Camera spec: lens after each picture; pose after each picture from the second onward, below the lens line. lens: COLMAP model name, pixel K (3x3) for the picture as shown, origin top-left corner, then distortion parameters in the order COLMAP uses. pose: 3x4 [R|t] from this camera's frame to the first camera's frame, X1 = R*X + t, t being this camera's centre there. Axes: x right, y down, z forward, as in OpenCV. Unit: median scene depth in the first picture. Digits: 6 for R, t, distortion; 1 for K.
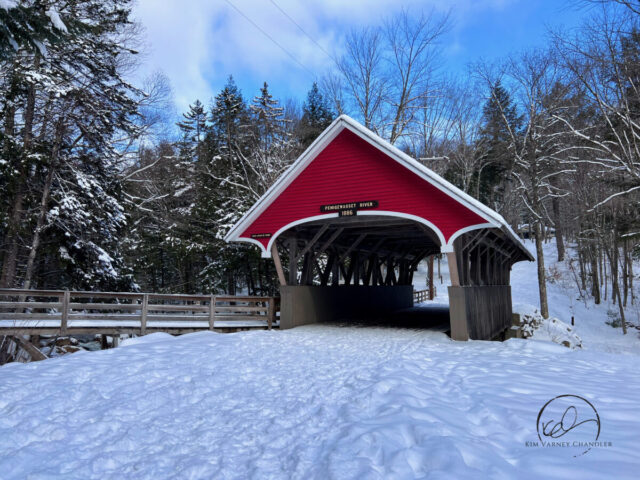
lens RADIAL K [[443.6, 0, 320.0], [0, 443.6, 240.0], [0, 0, 1]] dist [0.038137, -0.002622]
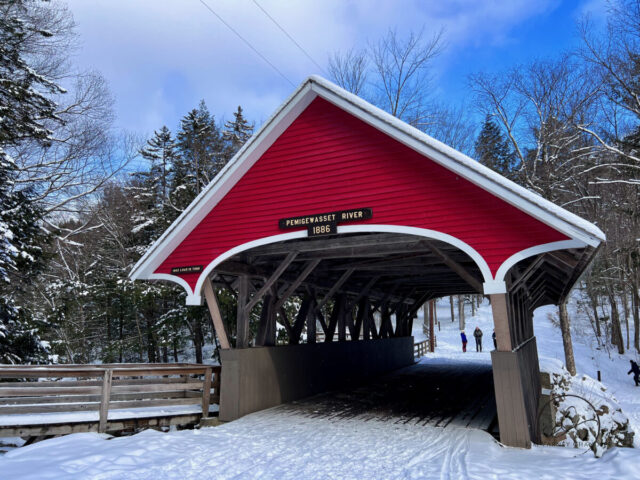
lens RADIAL K [[443.6, 0, 320.0], [0, 443.6, 240.0], [0, 0, 1]] dist [0.038137, -0.002622]
pose [[0.999655, -0.005373, 0.025694, 0.025188], [0.007879, 0.995109, -0.098469, 0.007642], [-0.025039, 0.098637, 0.994808, 0.227453]]
